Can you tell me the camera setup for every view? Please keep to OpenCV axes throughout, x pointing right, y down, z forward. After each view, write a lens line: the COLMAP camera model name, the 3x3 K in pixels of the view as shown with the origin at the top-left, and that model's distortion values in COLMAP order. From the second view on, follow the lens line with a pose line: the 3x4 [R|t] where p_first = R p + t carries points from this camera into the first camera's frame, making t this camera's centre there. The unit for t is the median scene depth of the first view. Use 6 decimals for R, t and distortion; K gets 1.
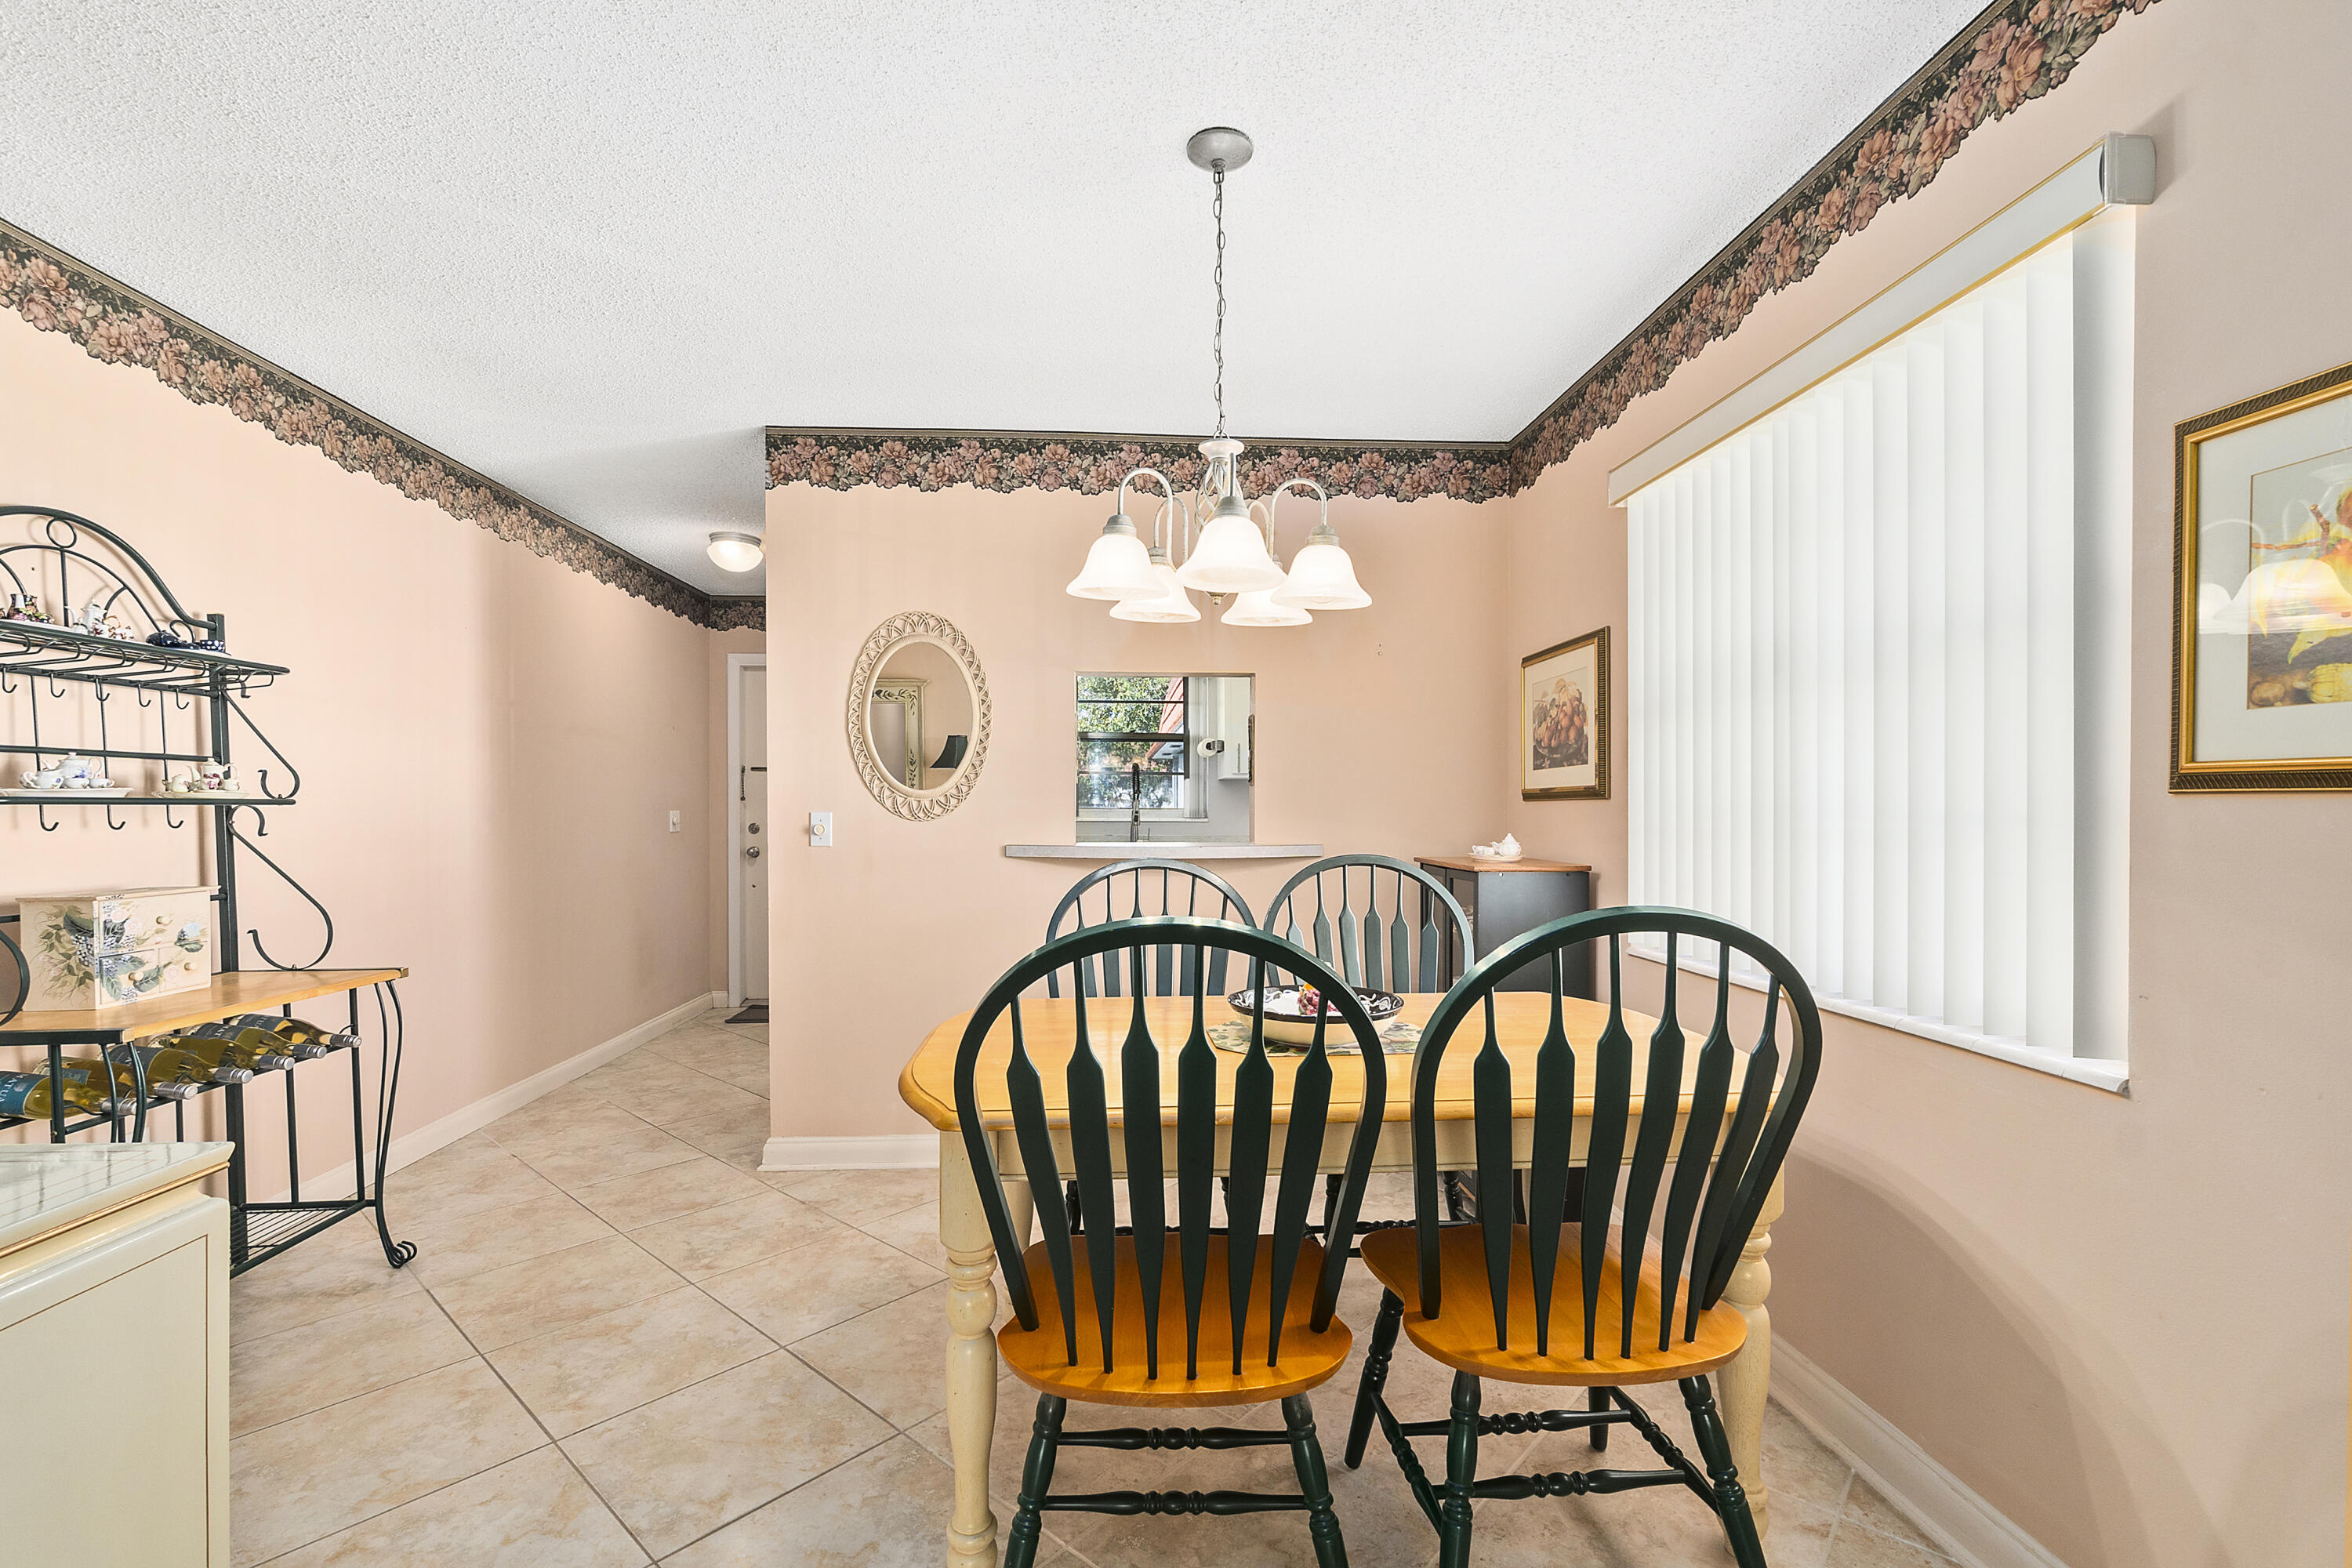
lens RADIAL K [[1025.5, 0, 1169.7], [0, 1025.5, 804.6], [0, 0, 1]] dist [-0.002946, 0.002451]
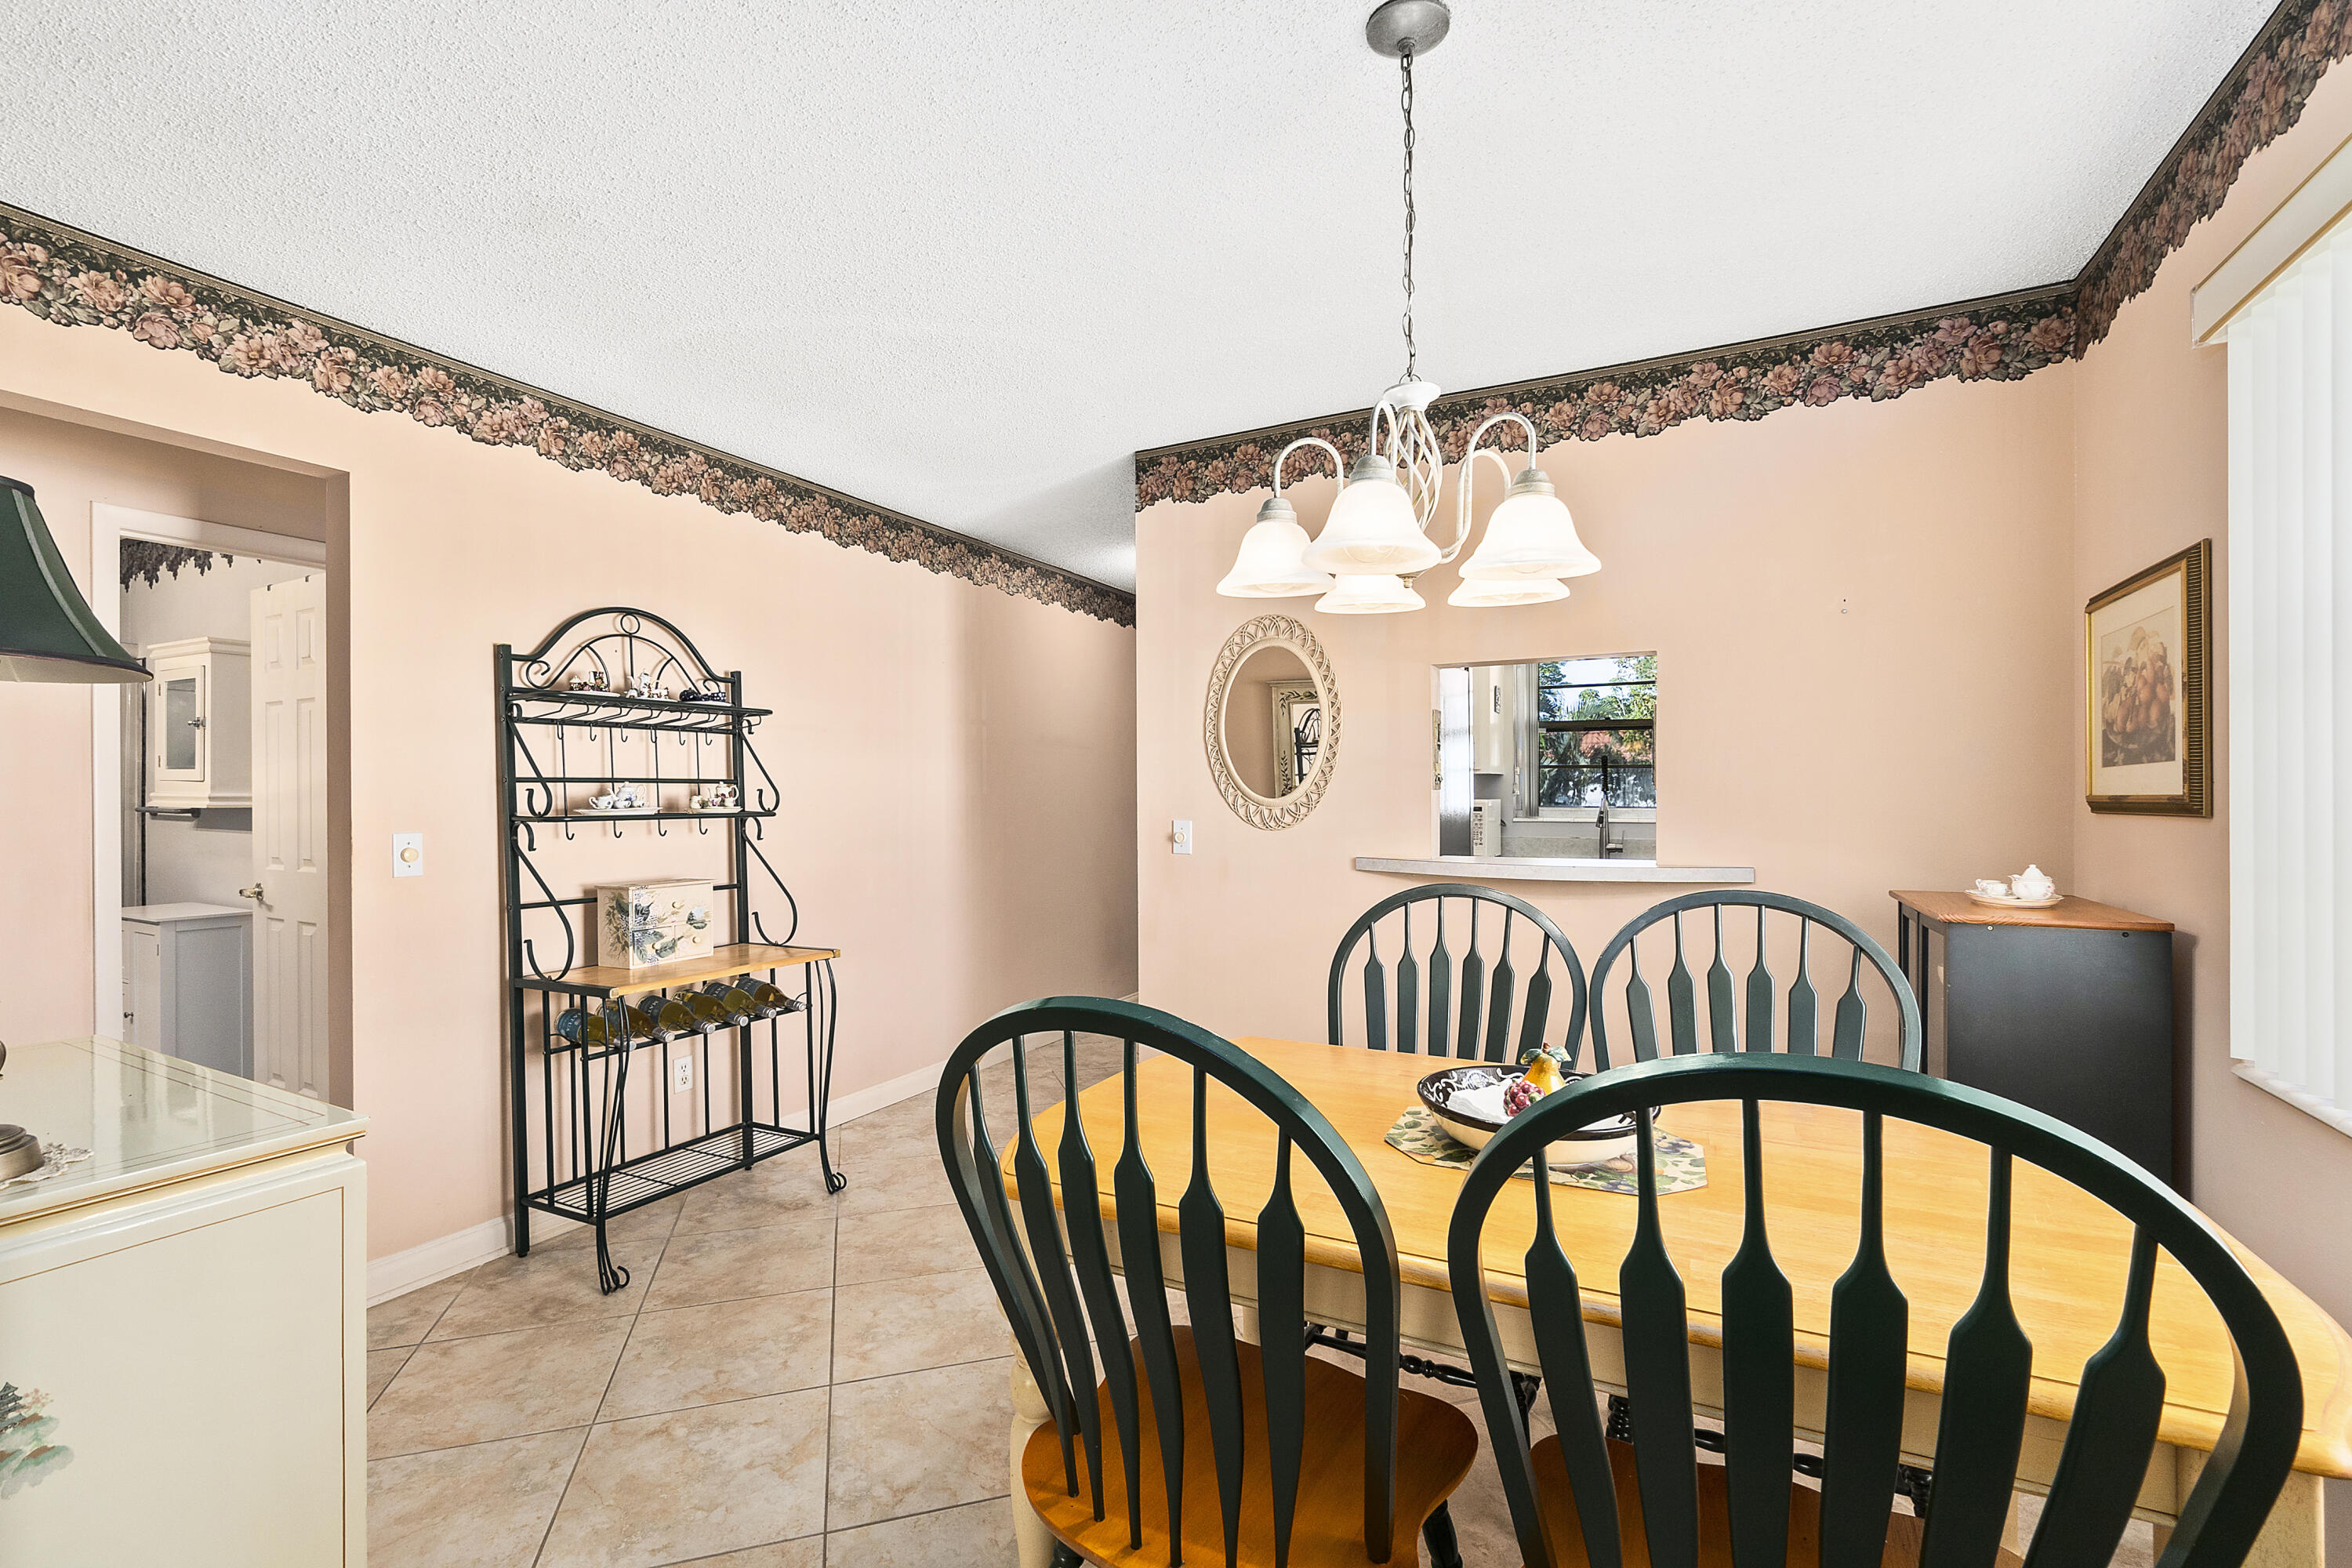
lens RADIAL K [[1024.0, 0, 1164.7], [0, 1024.0, 792.1], [0, 0, 1]] dist [-0.000259, 0.002992]
pose [[0.857697, -0.005803, -0.514122, 0.220449], [0.005558, 0.999983, -0.002014, -0.024614], [0.514125, -0.001130, 0.857715, 0.151522]]
